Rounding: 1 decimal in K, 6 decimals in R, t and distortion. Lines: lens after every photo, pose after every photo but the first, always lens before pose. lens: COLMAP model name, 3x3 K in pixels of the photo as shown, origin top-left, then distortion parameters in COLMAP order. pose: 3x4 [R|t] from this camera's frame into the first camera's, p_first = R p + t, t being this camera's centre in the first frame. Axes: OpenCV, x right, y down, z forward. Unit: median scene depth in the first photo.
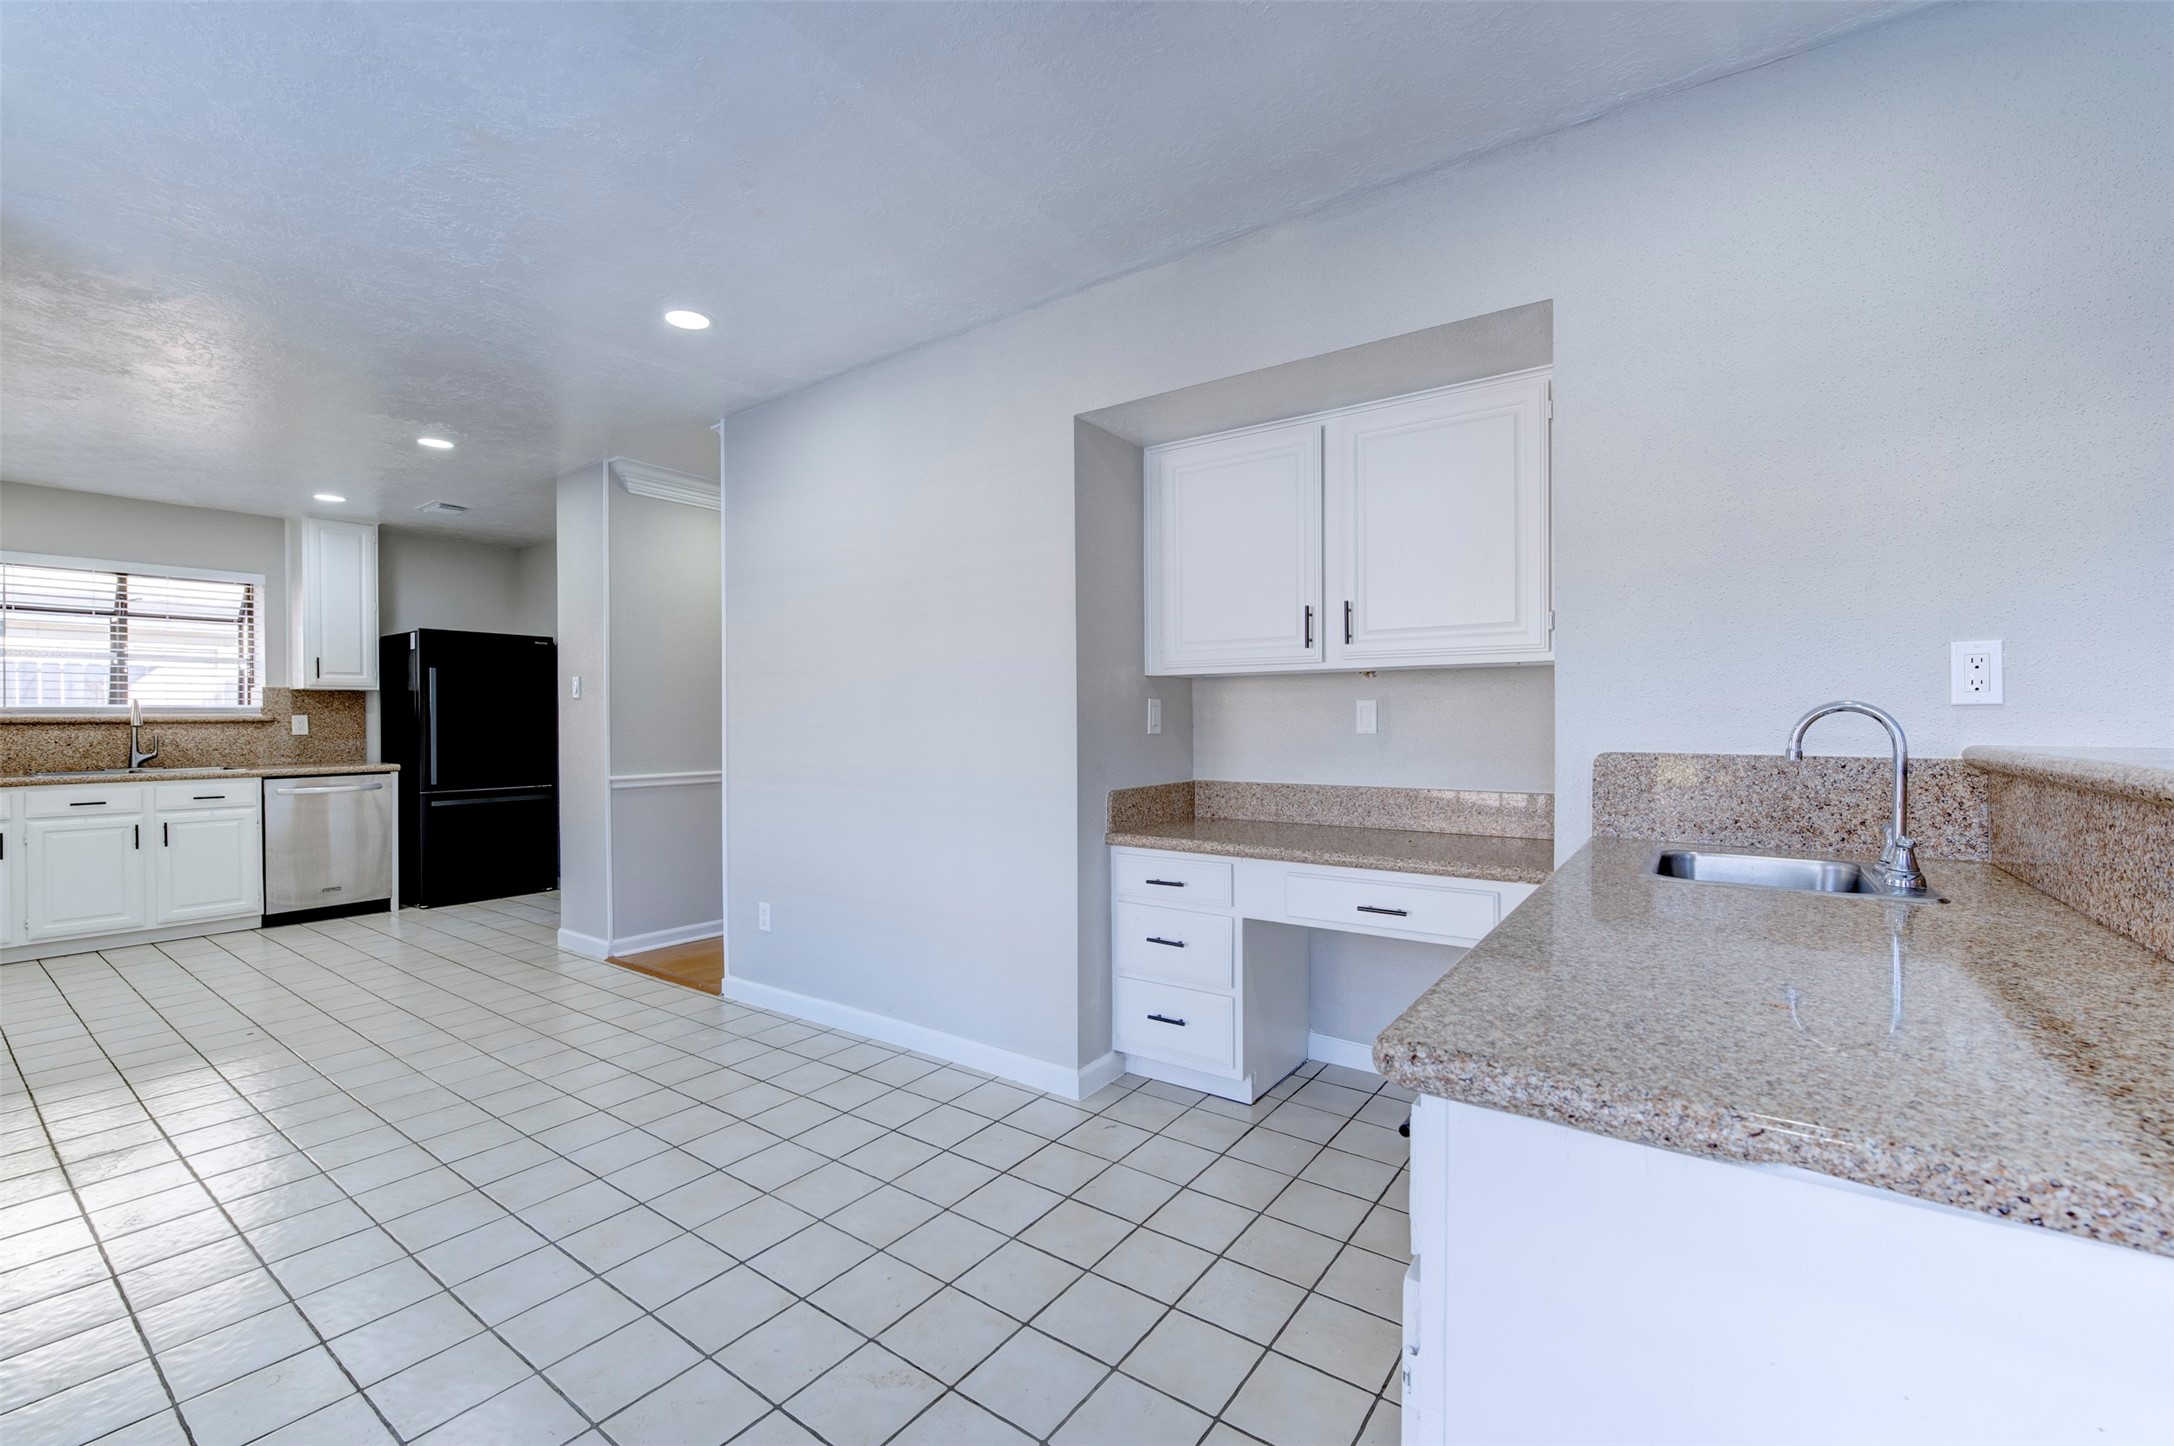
lens RADIAL K [[903.8, 0, 1075.5], [0, 903.8, 722.2], [0, 0, 1]] dist [-0.012431, -0.000286]
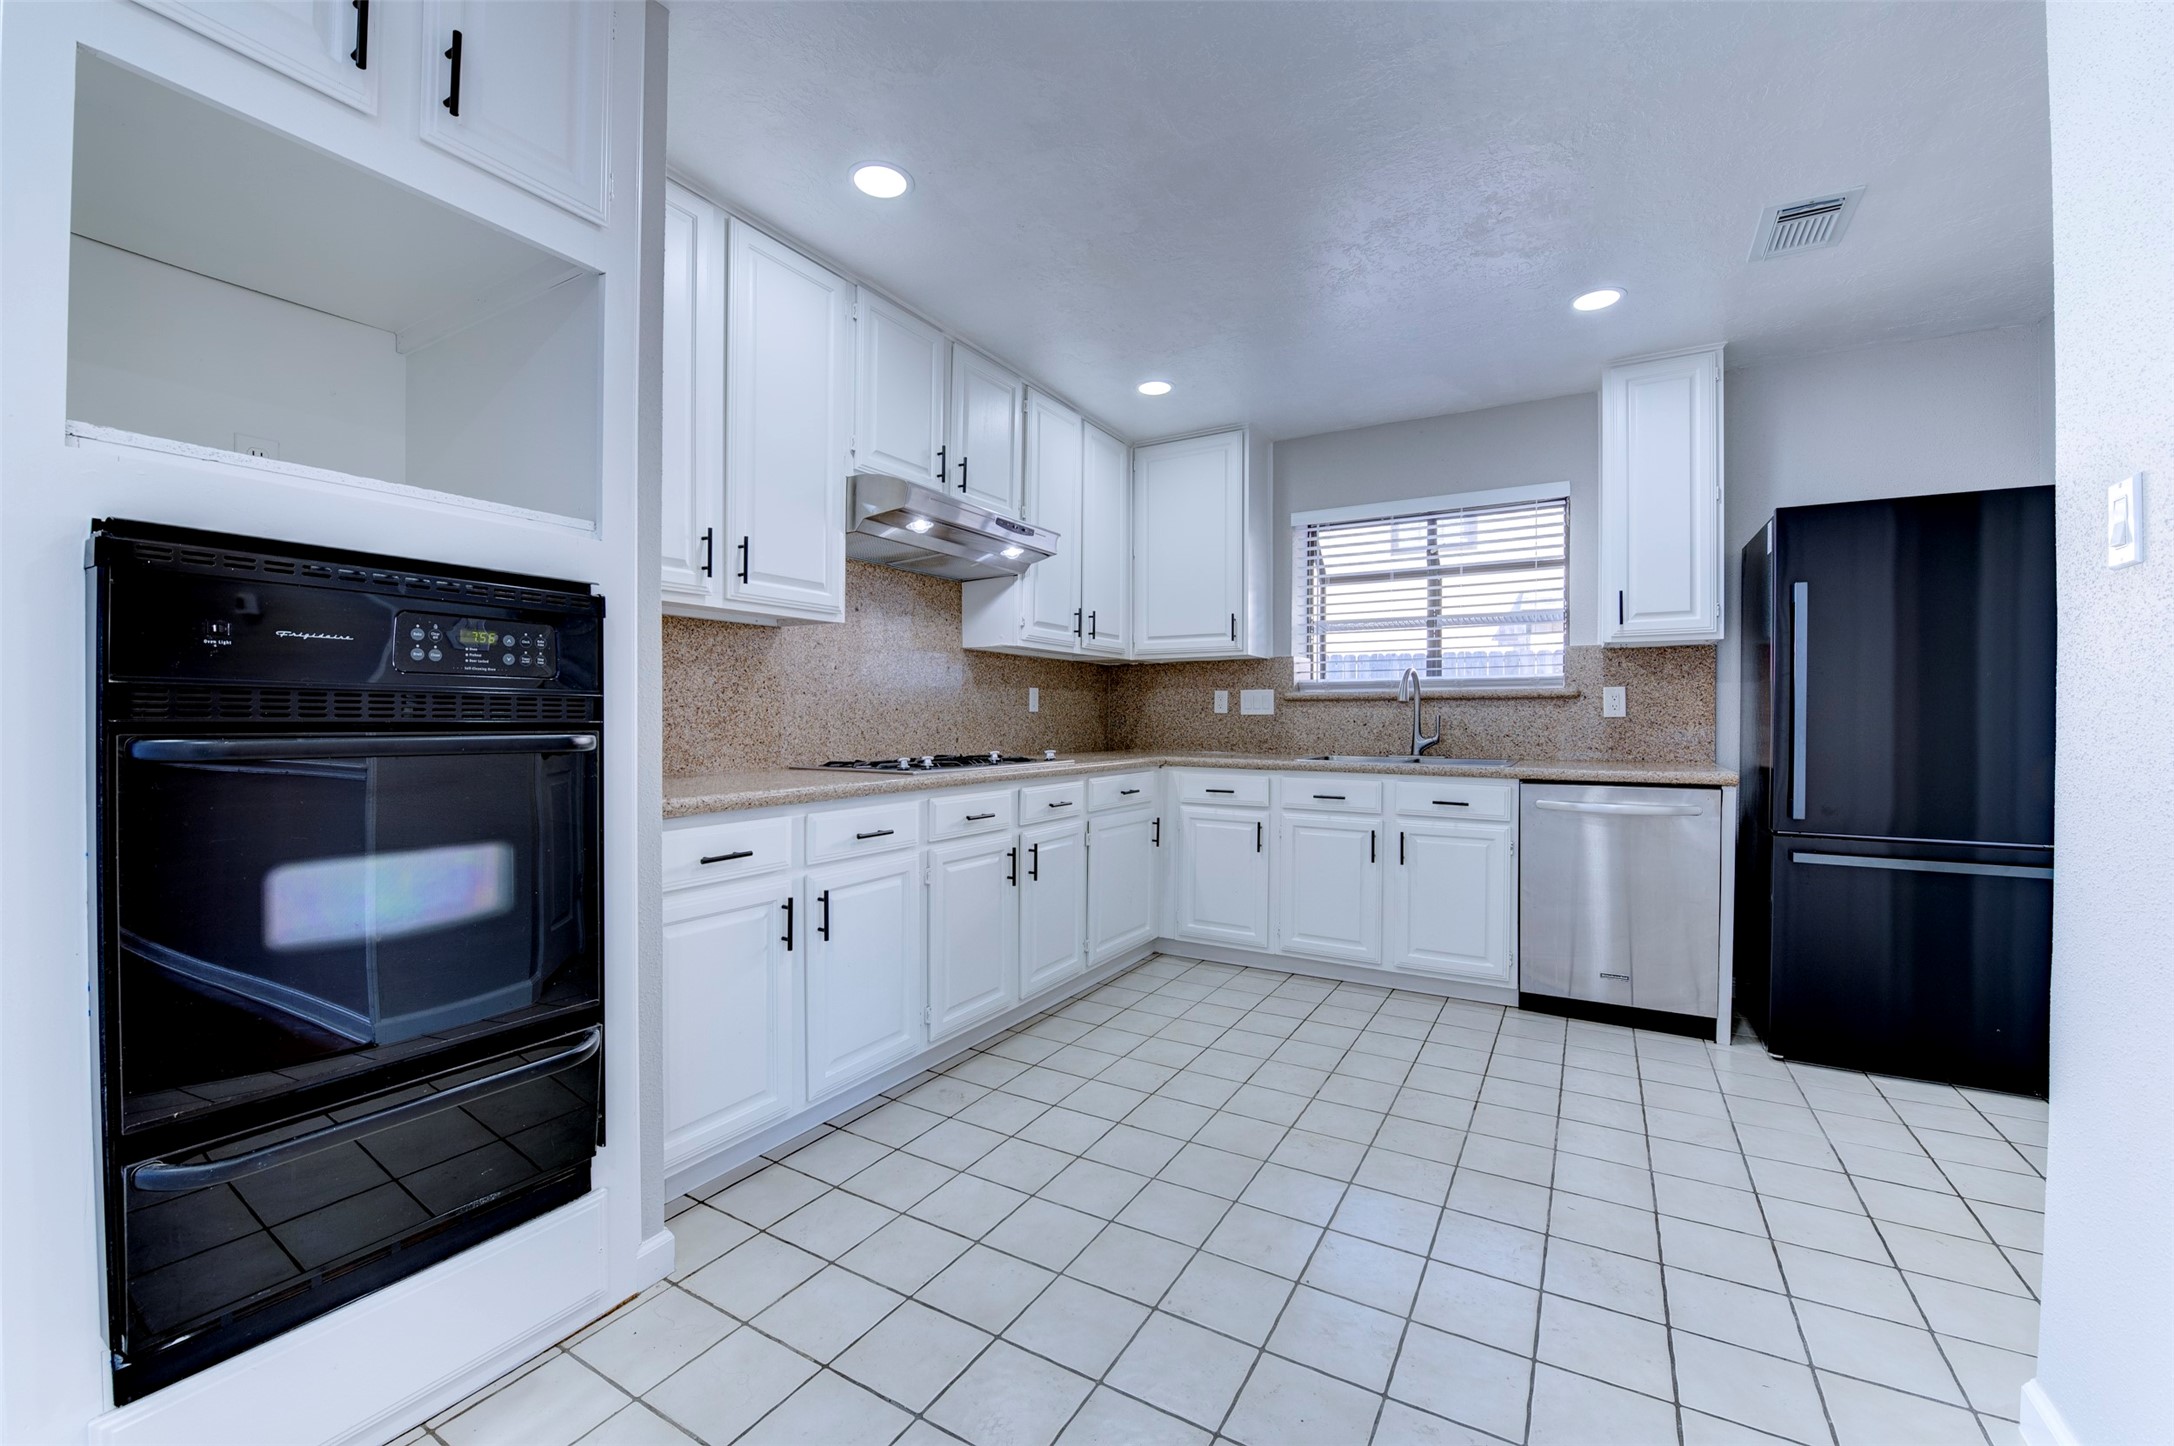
lens RADIAL K [[868.8, 0, 1082.0], [0, 868.8, 722.4], [0, 0, 1]] dist [-0.017849, -0.001824]
pose [[0.097316, 0.012654, -0.995173, -0.297052], [-0.006858, 0.999904, 0.012044, 0.013668], [0.995230, 0.005653, 0.097393, 0.585123]]
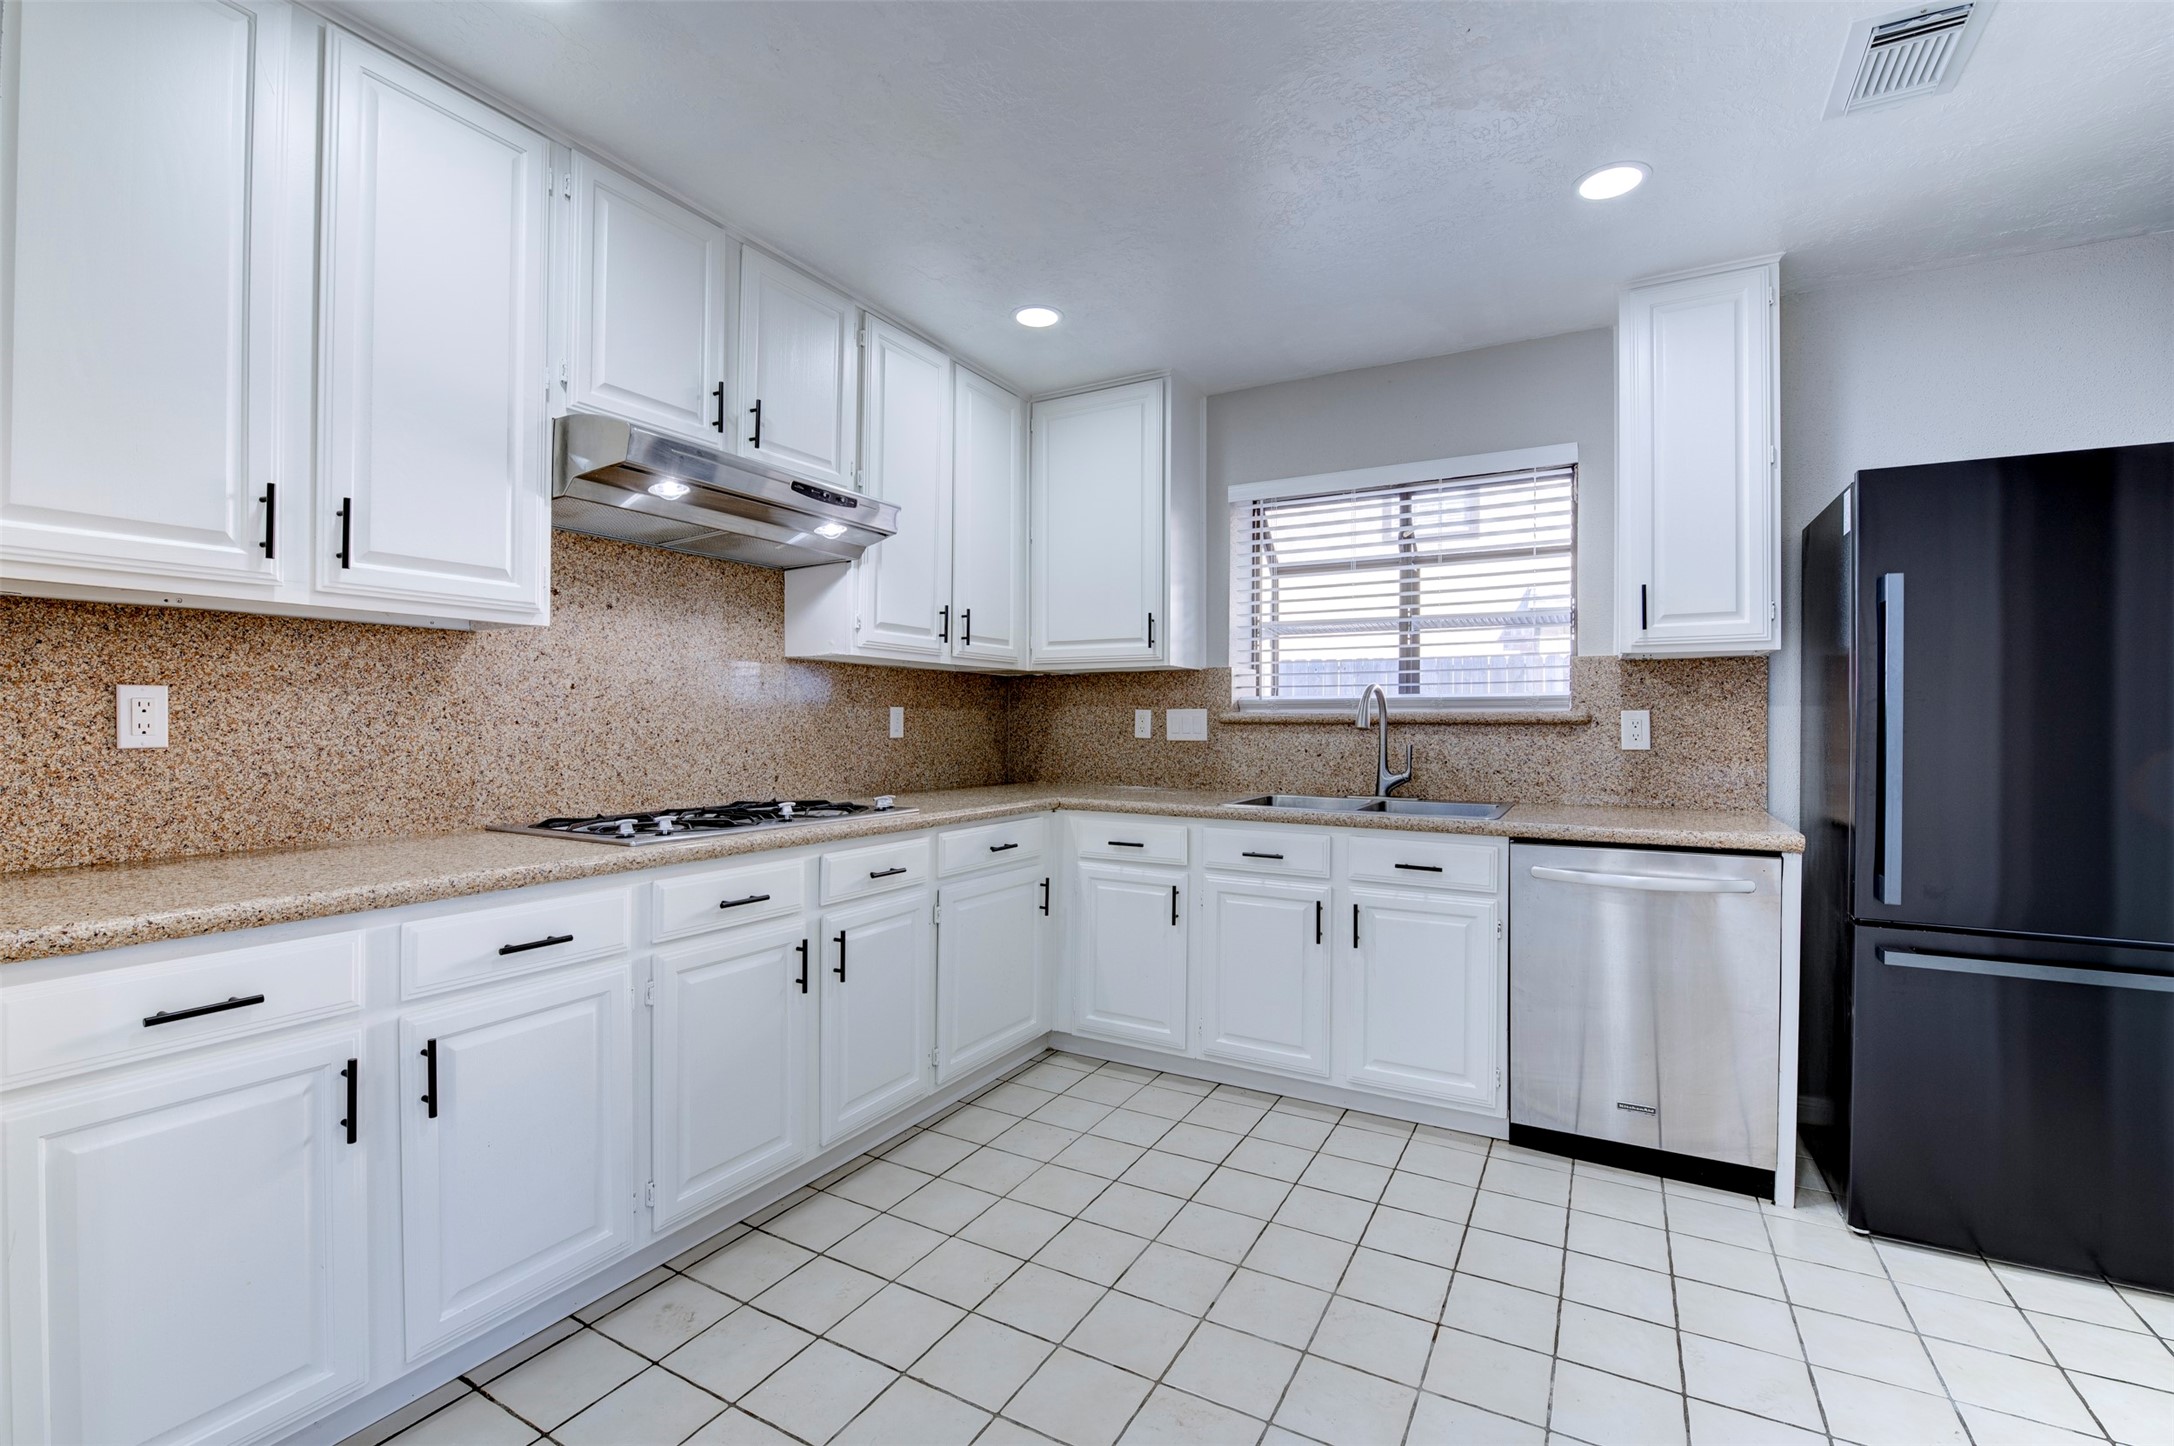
lens RADIAL K [[944.0, 0, 1079.6], [0, 944.0, 721.6], [0, 0, 1]] dist [-0.015707, -0.000842]
pose [[0.116067, 0.006111, -0.993223, -0.405366], [-0.008418, 0.999951, 0.005168, -0.001665], [0.993206, 0.007761, 0.116113, 0.666766]]
